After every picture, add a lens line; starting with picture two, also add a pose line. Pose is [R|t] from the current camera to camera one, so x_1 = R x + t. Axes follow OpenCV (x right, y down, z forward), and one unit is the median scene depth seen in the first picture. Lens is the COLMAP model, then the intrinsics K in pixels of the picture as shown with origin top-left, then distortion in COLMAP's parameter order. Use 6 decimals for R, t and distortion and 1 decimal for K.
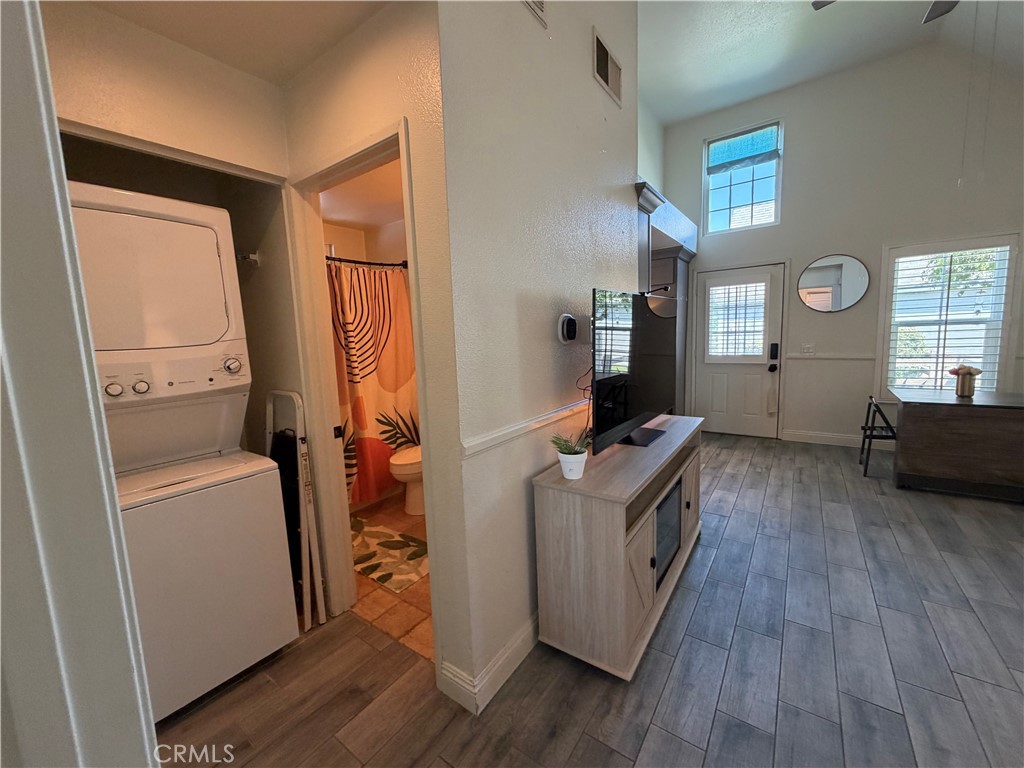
lens RADIAL K [[406.4, 0, 512.0], [0, 406.4, 384.0], [0, 0, 1]] dist [-0.001133, -0.000135]
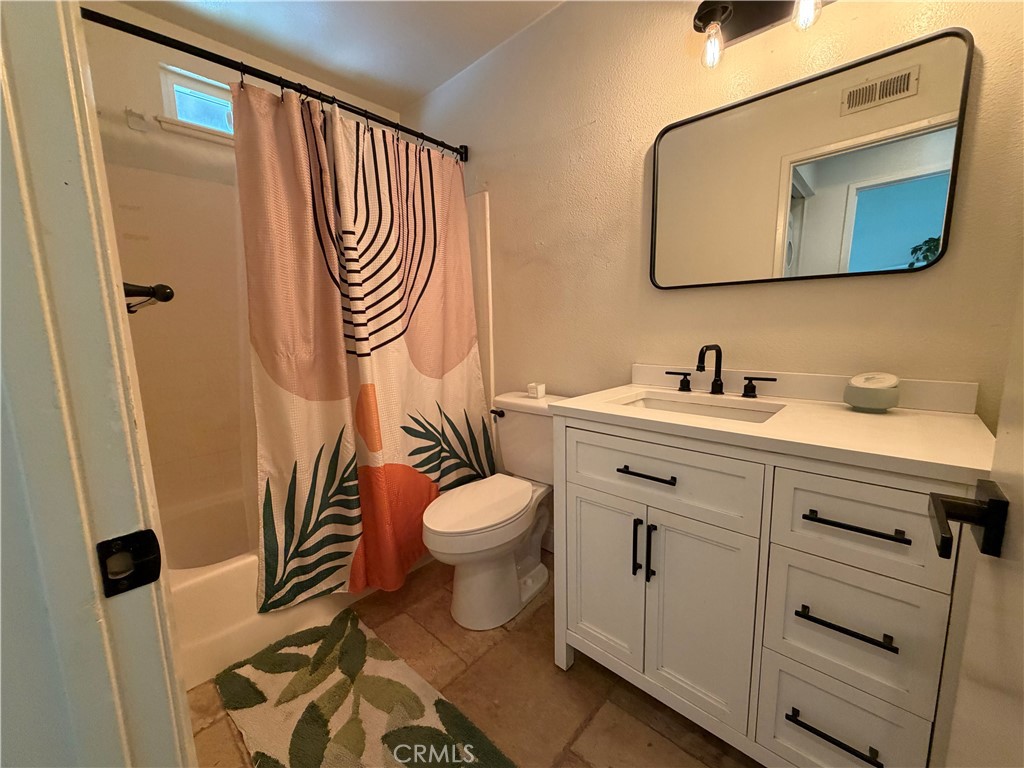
lens RADIAL K [[406.4, 0, 512.0], [0, 406.4, 384.0], [0, 0, 1]] dist [-0.001133, -0.000135]
pose [[0.991404, 0.033796, -0.126395, -0.131625], [-0.030096, 0.999064, 0.031071, 0.009736], [0.127327, -0.027000, 0.991493, 0.505522]]
